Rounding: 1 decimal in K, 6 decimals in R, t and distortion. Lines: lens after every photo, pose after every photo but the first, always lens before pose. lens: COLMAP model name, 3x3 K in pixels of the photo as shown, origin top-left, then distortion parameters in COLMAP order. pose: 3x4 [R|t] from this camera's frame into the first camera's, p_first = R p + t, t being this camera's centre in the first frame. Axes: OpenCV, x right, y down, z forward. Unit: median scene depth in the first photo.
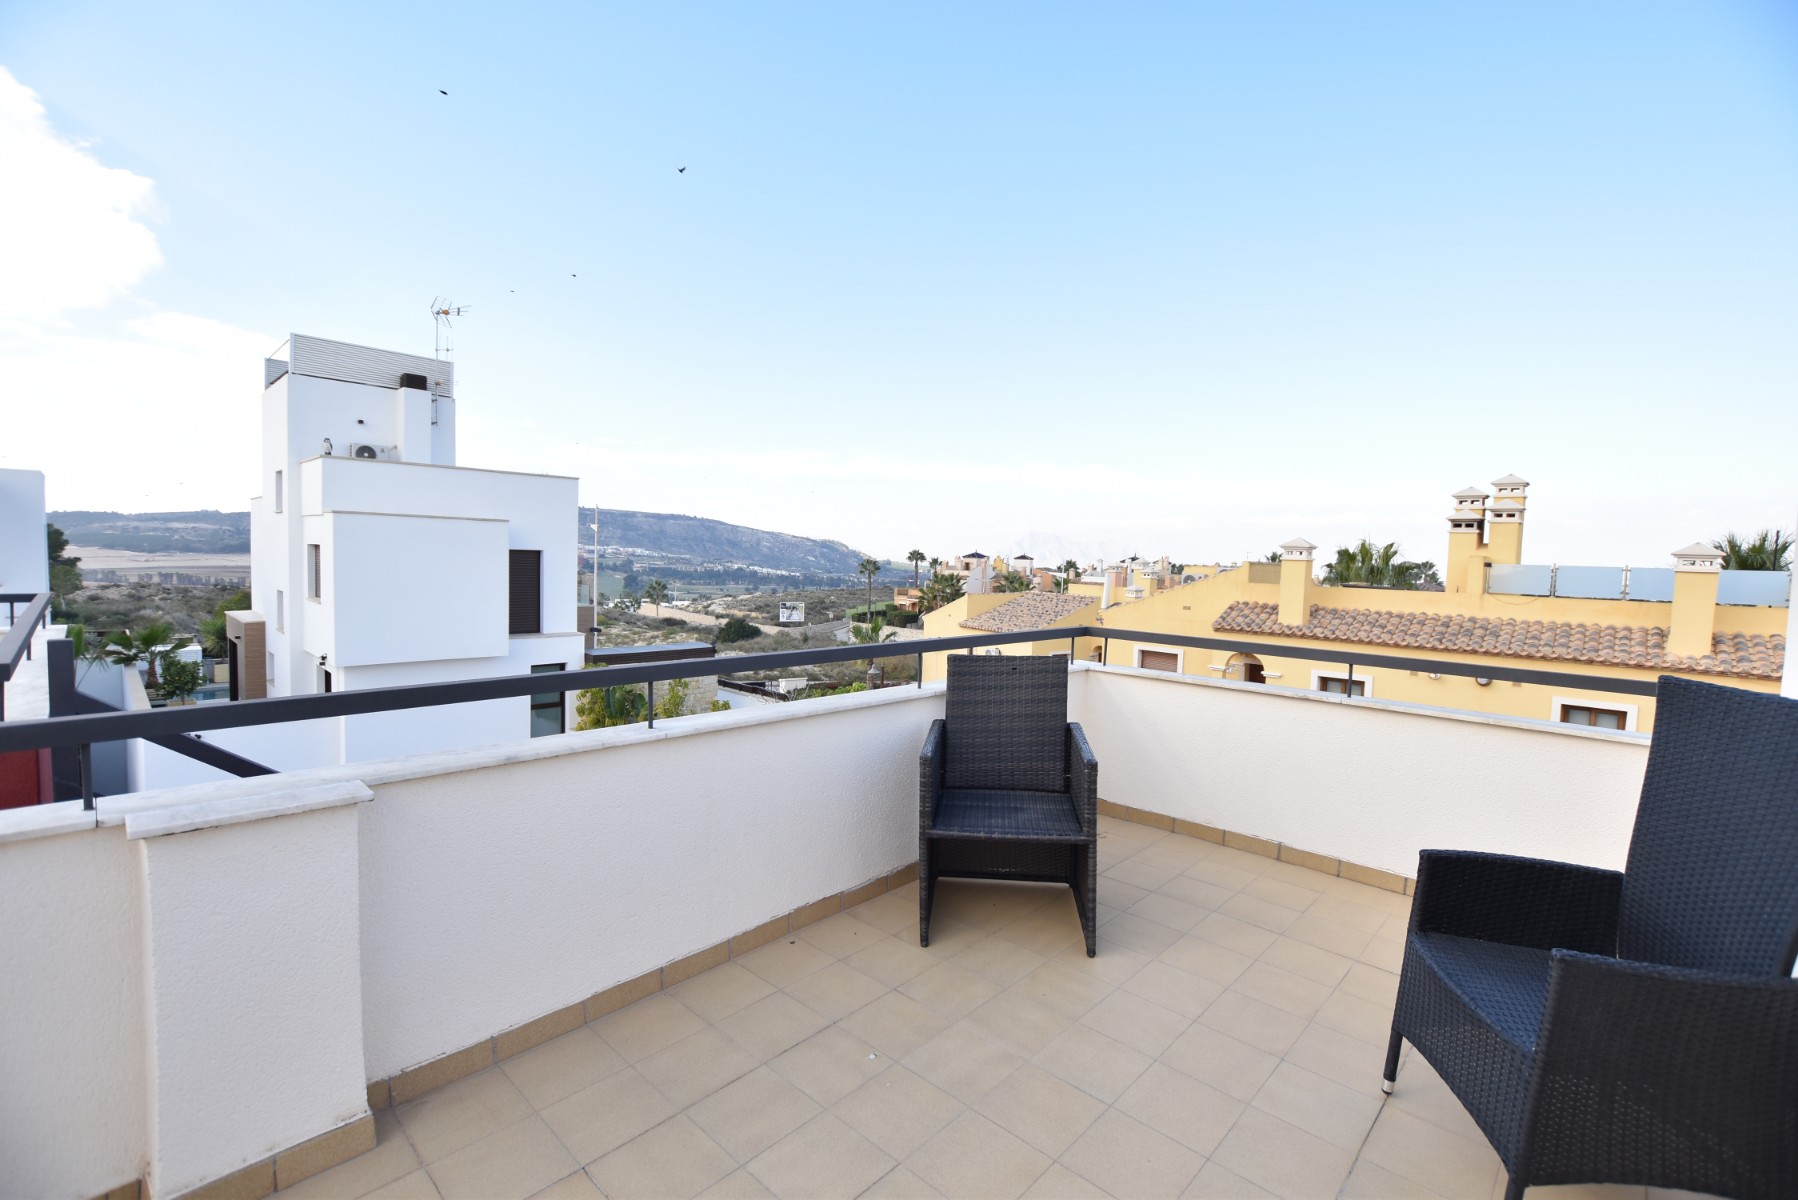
lens RADIAL K [[791.7, 0, 900.8], [0, 791.7, 600.6], [0, 0, 1]] dist [-0.033769, 0.005551]
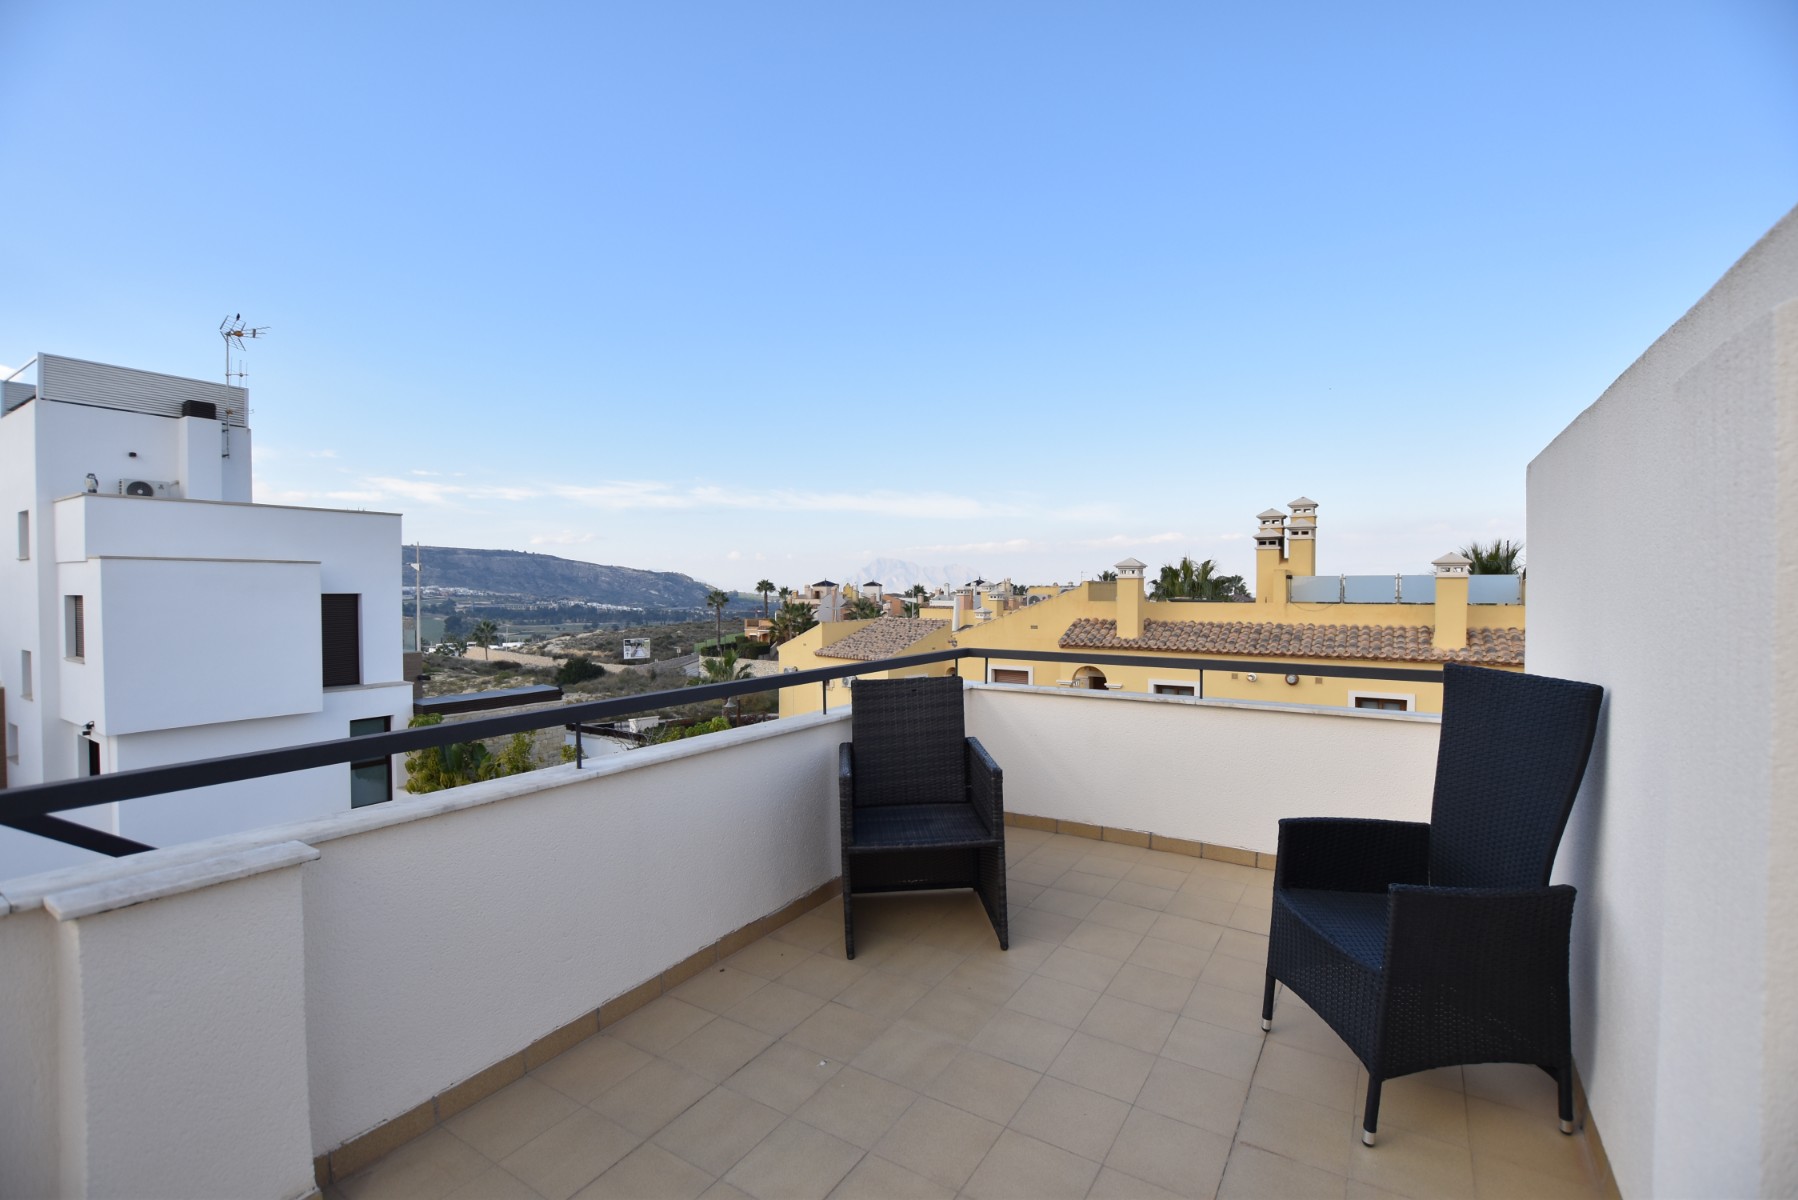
lens RADIAL K [[791.7, 0, 900.8], [0, 791.7, 600.6], [0, 0, 1]] dist [-0.033769, 0.005551]
pose [[0.981330, -0.036205, 0.188895, -0.011707], [0.042892, 0.998585, -0.031436, -0.000323], [-0.187489, 0.038951, 0.981494, -0.008479]]
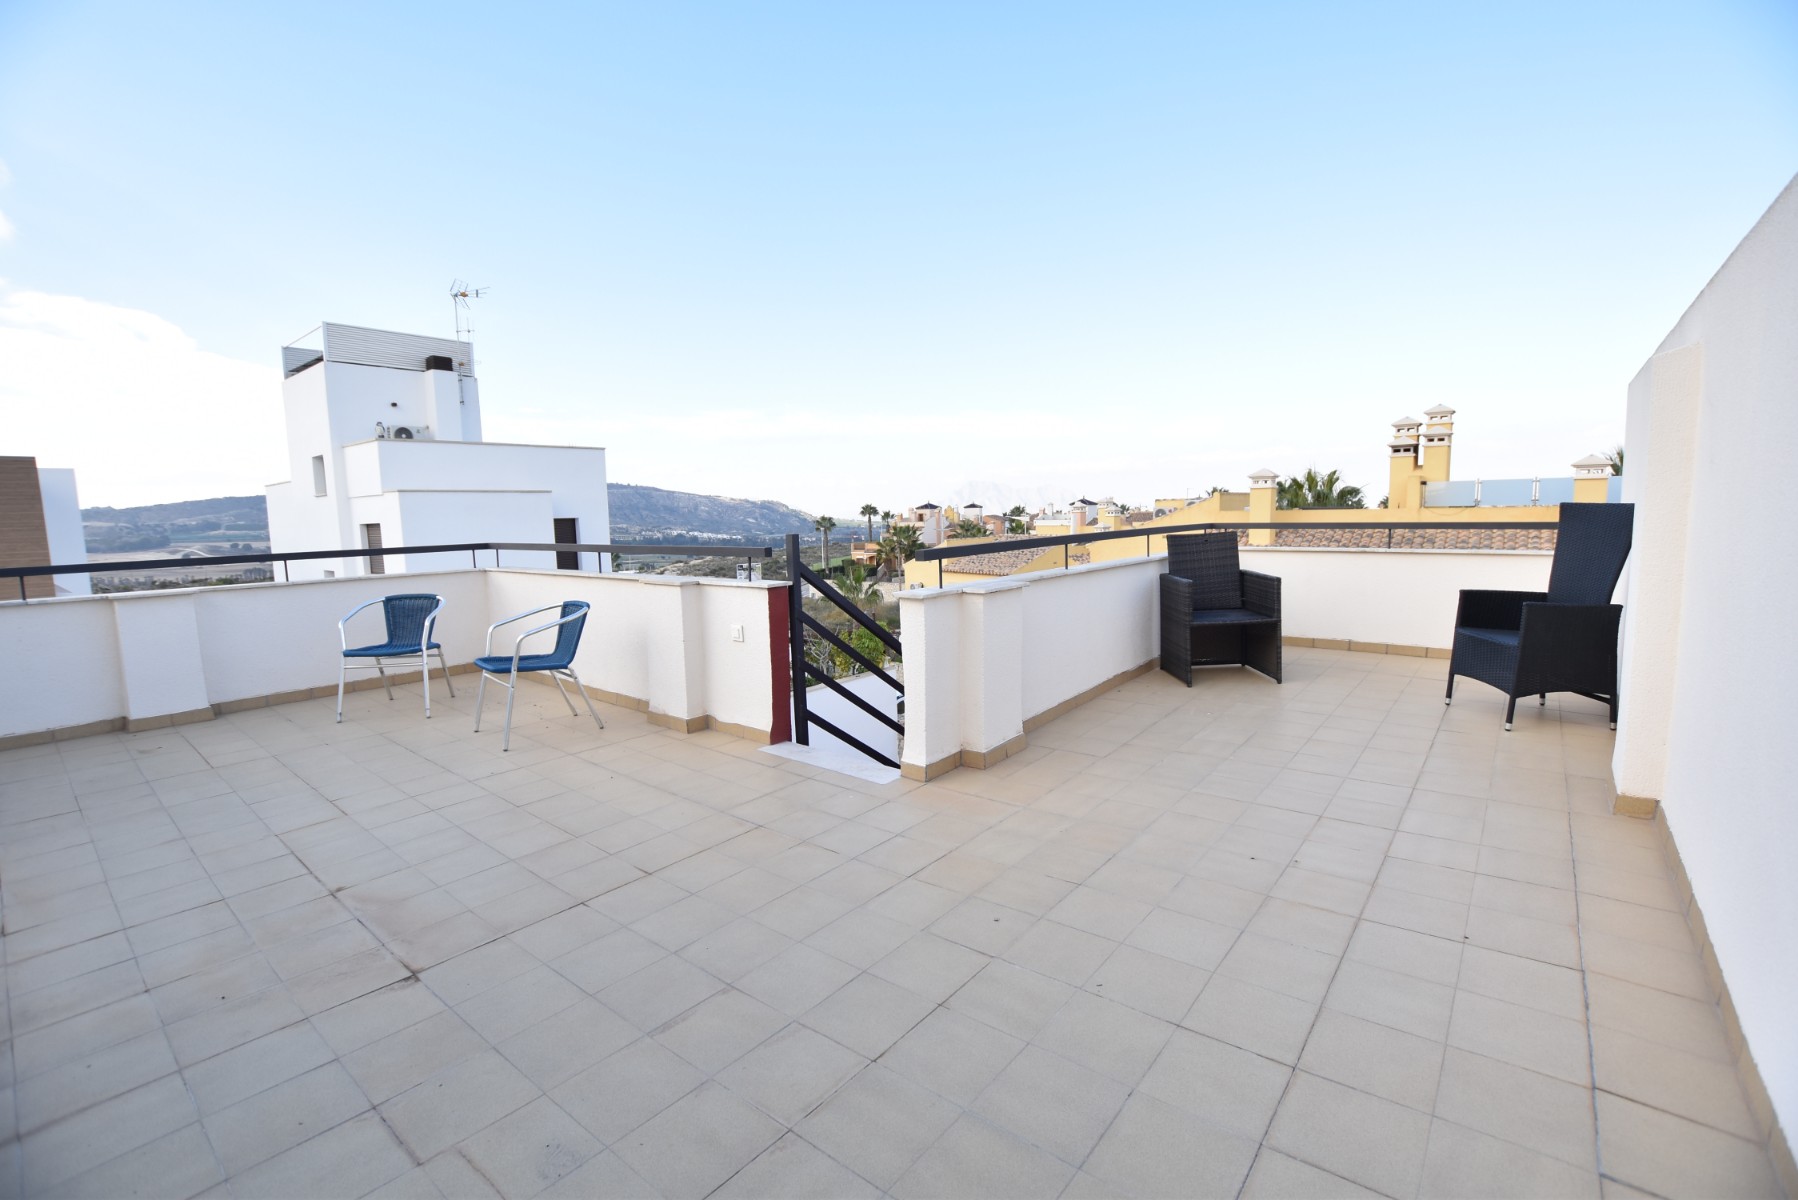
lens RADIAL K [[791.7, 0, 900.8], [0, 791.7, 600.6], [0, 0, 1]] dist [-0.033769, 0.005551]
pose [[0.995624, -0.064098, 0.067997, -0.103297], [0.060166, 0.996480, 0.058373, 0.012459], [-0.071499, -0.054027, 0.995976, -0.105725]]
